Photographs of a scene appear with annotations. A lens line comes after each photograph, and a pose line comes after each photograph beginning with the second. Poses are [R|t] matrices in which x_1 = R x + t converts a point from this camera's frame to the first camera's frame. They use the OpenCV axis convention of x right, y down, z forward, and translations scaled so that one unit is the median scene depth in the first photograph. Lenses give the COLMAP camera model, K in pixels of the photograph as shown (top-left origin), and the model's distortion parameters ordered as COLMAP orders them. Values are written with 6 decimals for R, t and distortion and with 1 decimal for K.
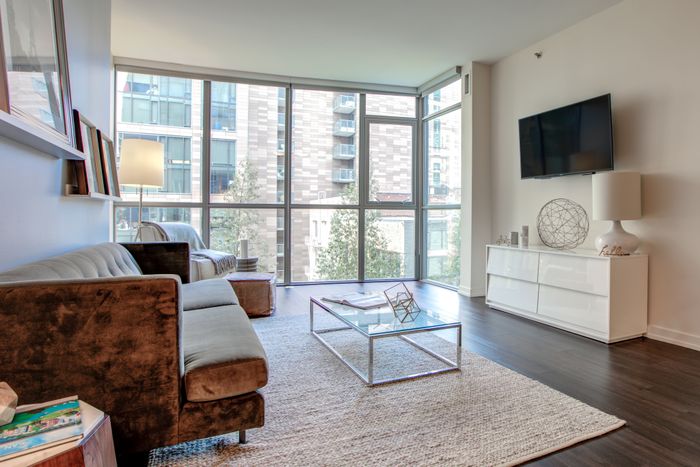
lens RADIAL K [[424.7, 0, 386.5], [0, 424.7, 218.0], [0, 0, 1]] dist [-0.004334, -0.000410]
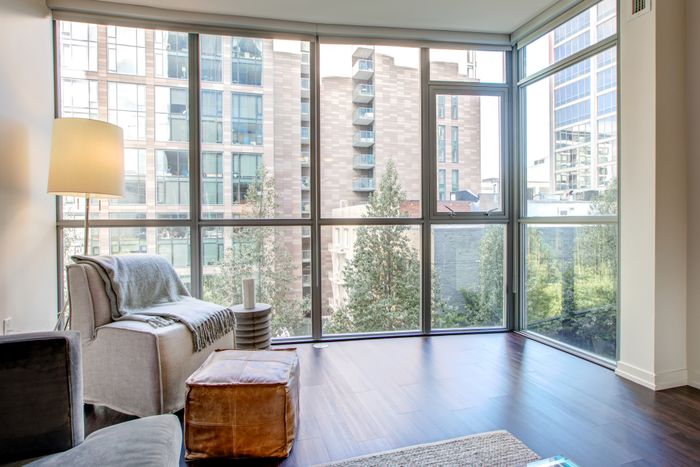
lens RADIAL K [[371.9, 0, 350.0], [0, 371.9, 233.5], [0, 0, 1]] dist [0.000897, -0.000143]
pose [[0.992101, -0.009683, -0.125066, -0.044388], [0.013186, 0.999543, 0.027215, -0.010520], [0.124746, -0.028649, 0.991775, 0.177791]]
